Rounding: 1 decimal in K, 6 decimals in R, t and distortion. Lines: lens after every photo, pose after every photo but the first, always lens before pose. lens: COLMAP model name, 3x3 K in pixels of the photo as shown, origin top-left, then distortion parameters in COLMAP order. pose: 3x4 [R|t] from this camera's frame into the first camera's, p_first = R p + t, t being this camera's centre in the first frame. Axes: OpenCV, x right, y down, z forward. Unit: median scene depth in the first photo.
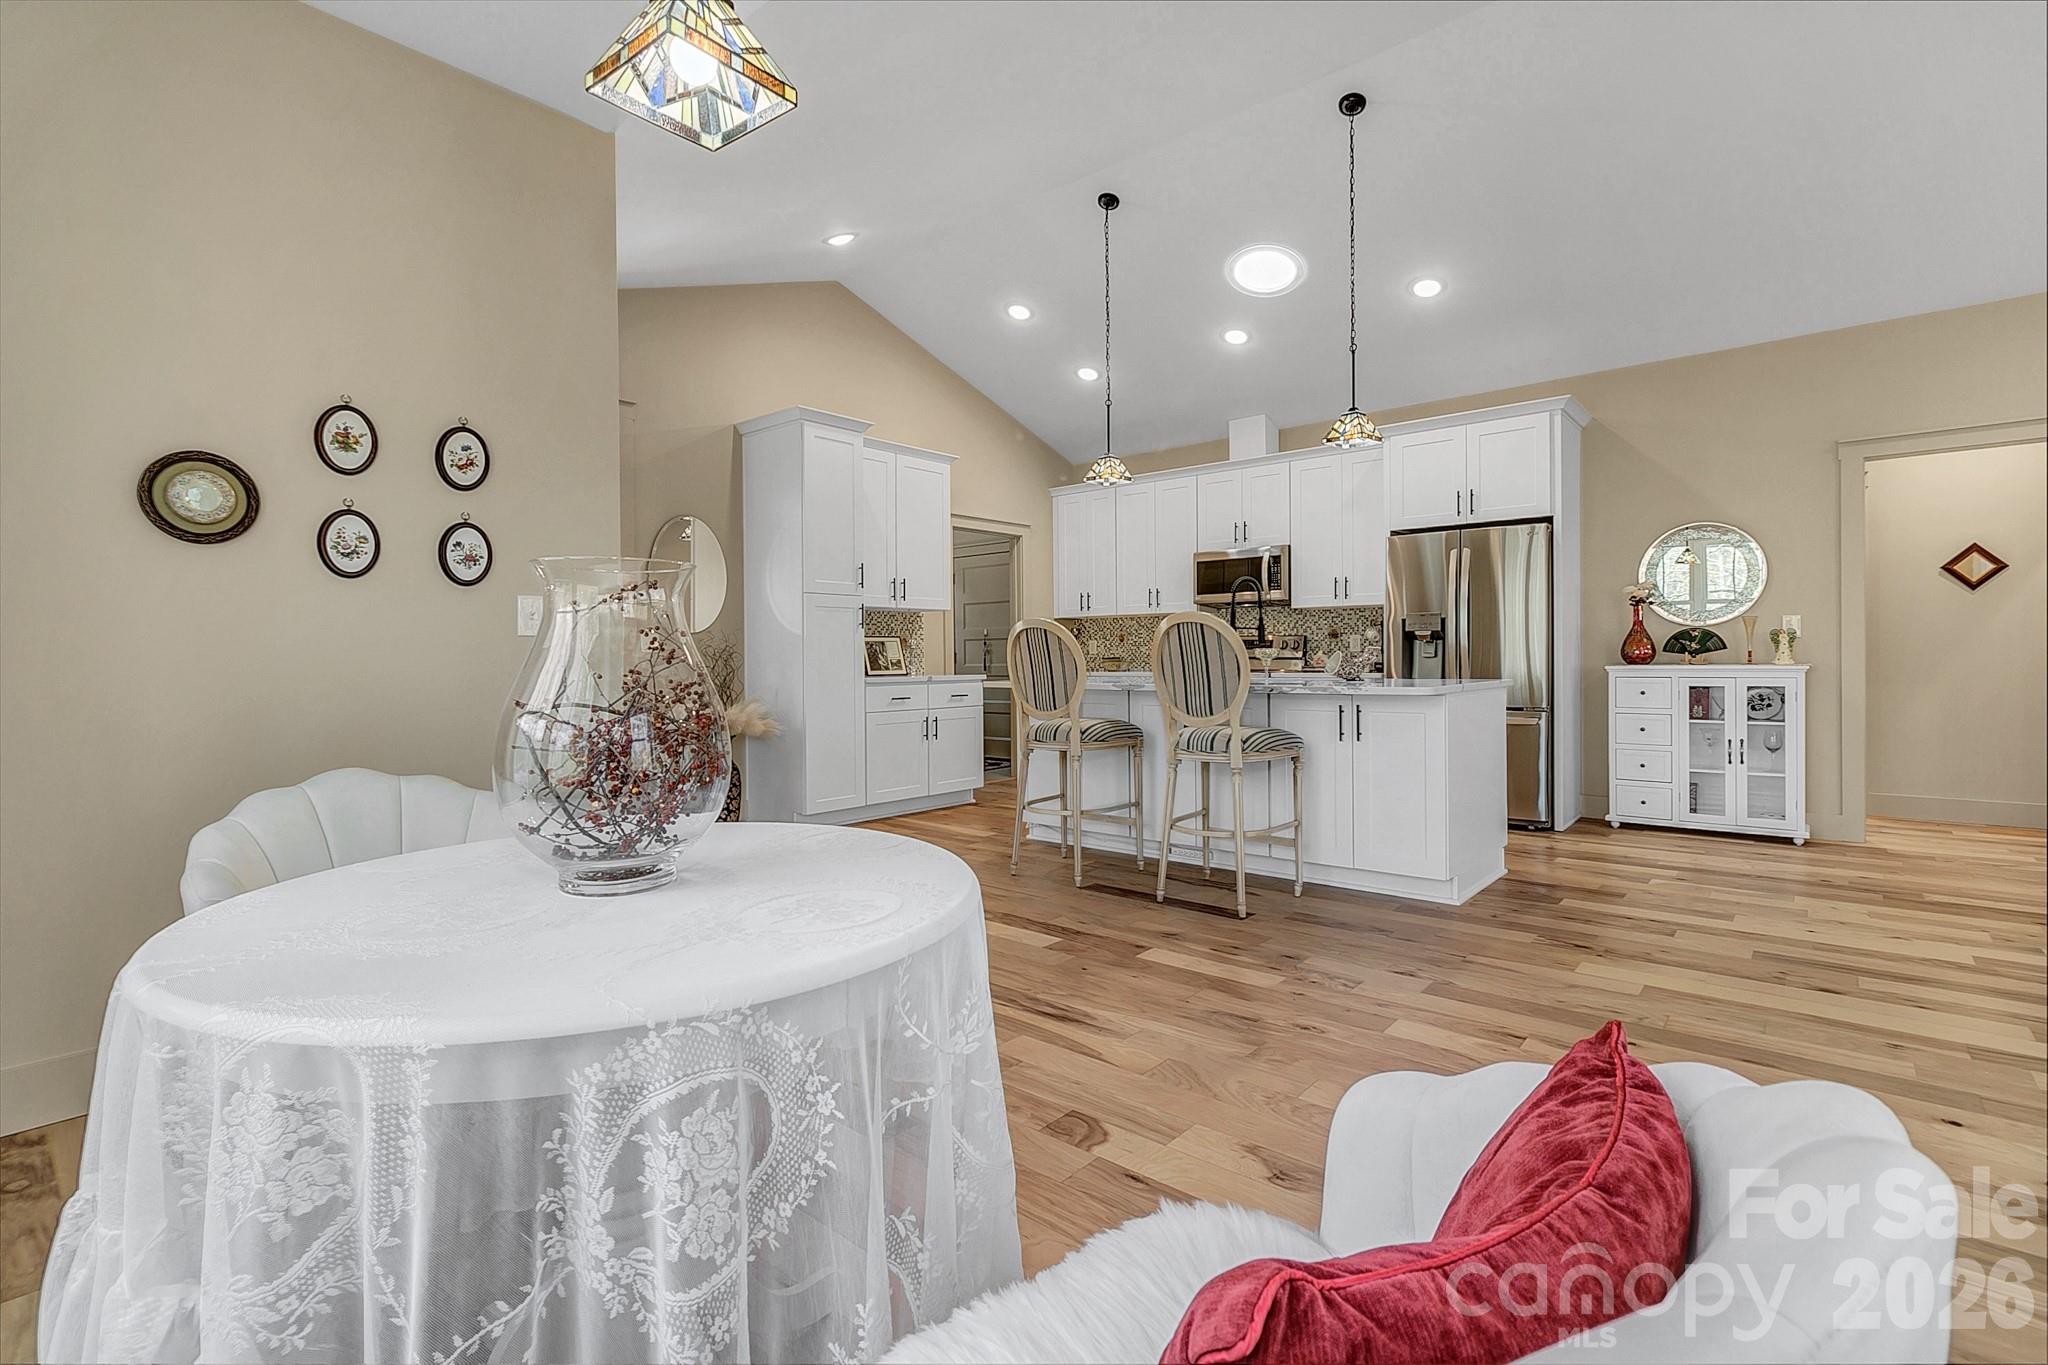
lens RADIAL K [[940.7, 0, 1014.1], [0, 940.7, 665.5], [0, 0, 1]] dist [0.004614, -0.000573]
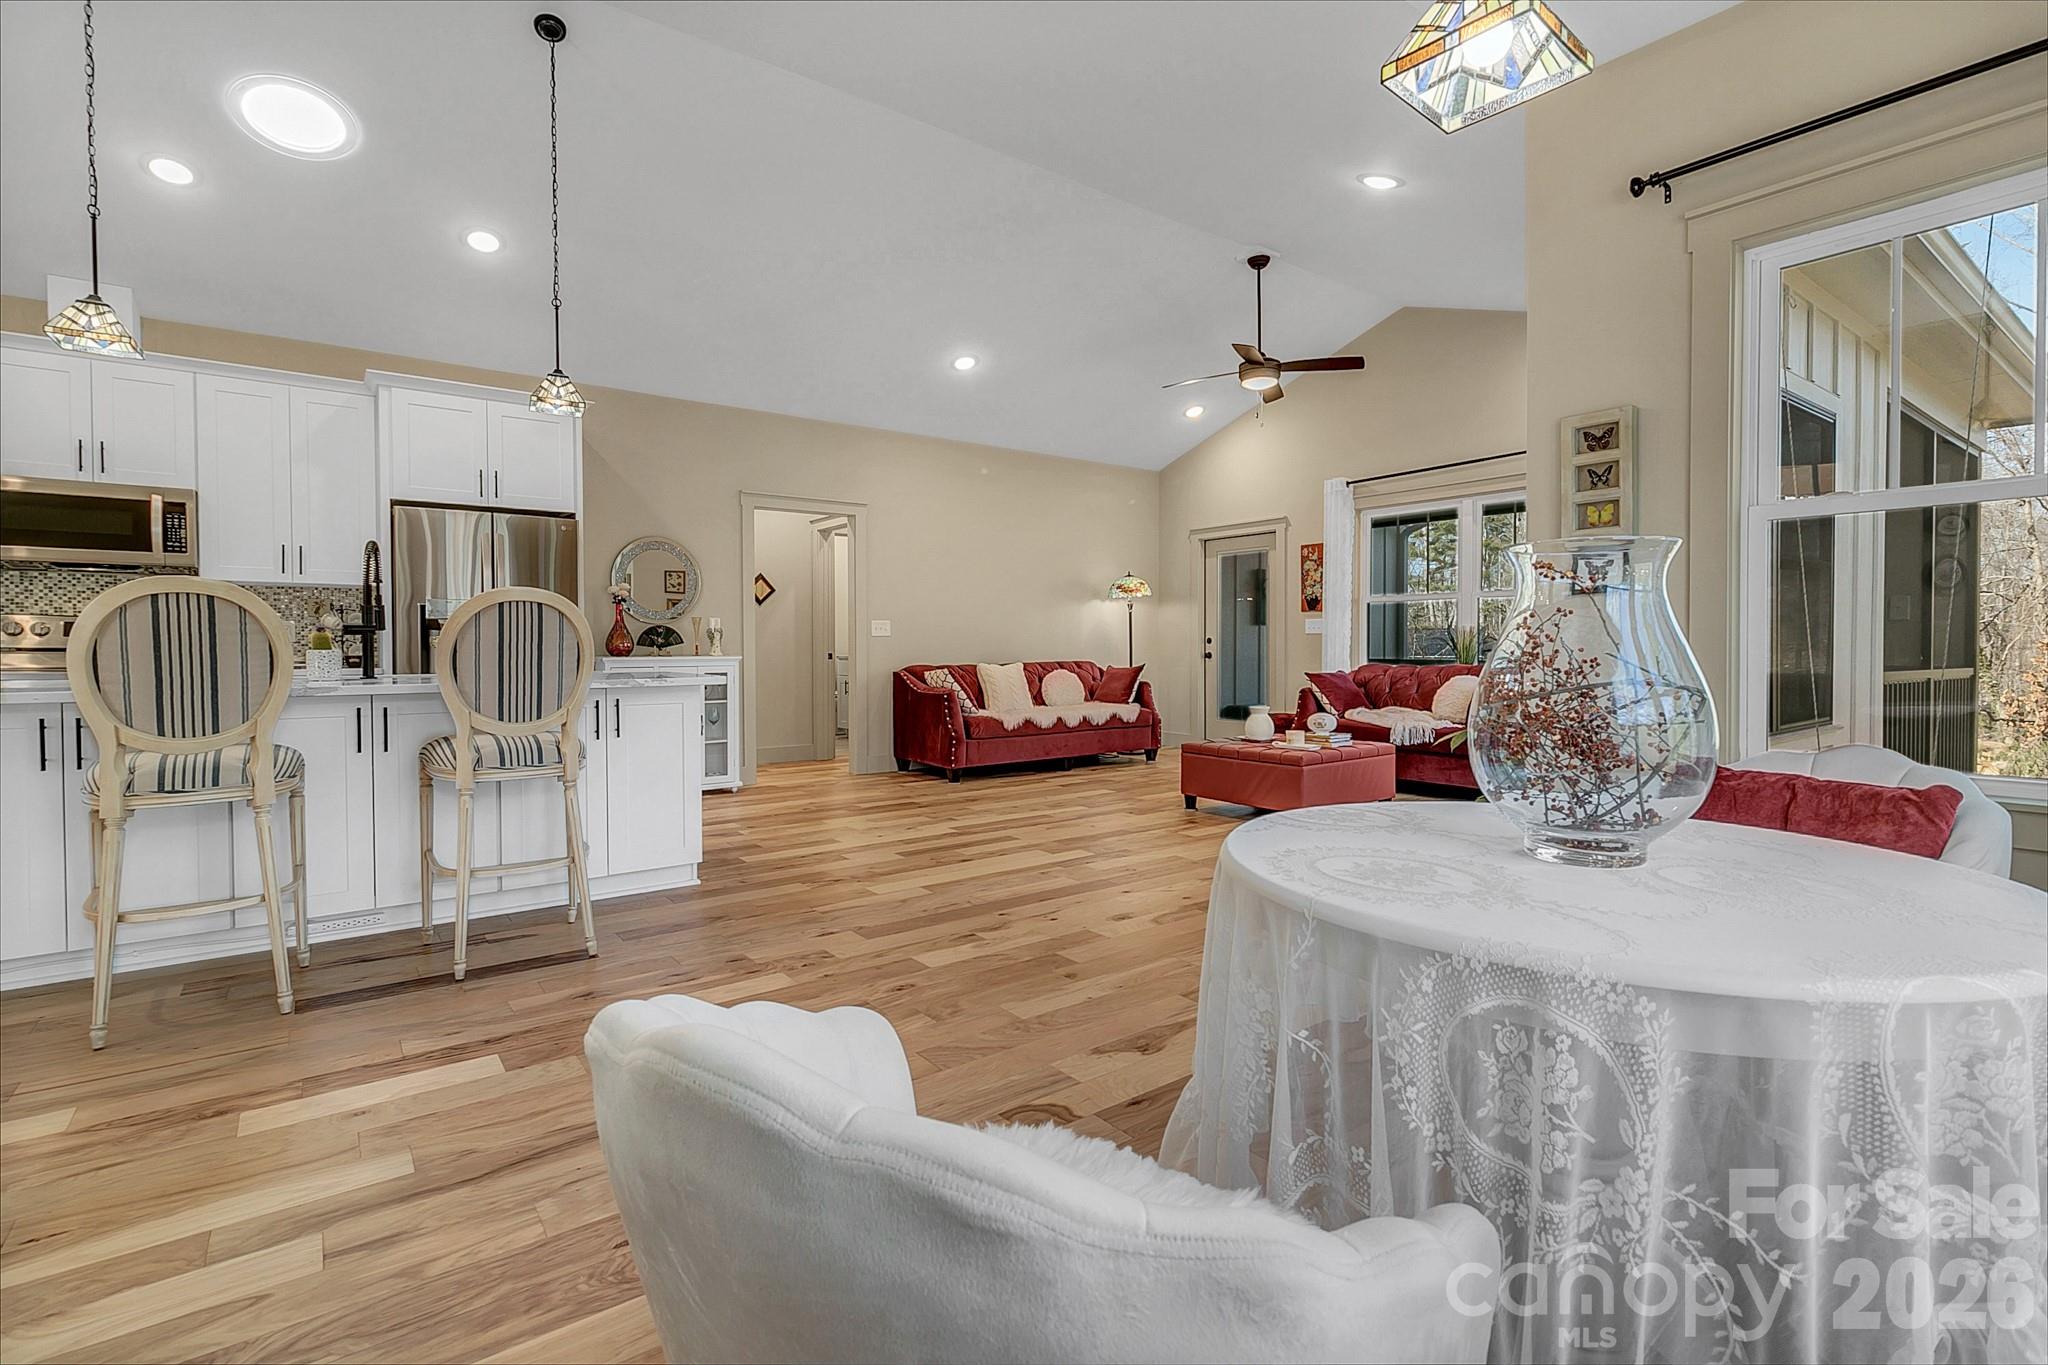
lens RADIAL K [[943.8, 0, 1016.8], [0, 943.8, 665.9], [0, 0, 1]] dist [0.000687, 0.000222]
pose [[0.207797, -0.012888, 0.978087, -0.364711], [0.008497, 0.999899, 0.011370, 0.001584], [-0.978135, 0.005948, 0.207886, 0.326478]]
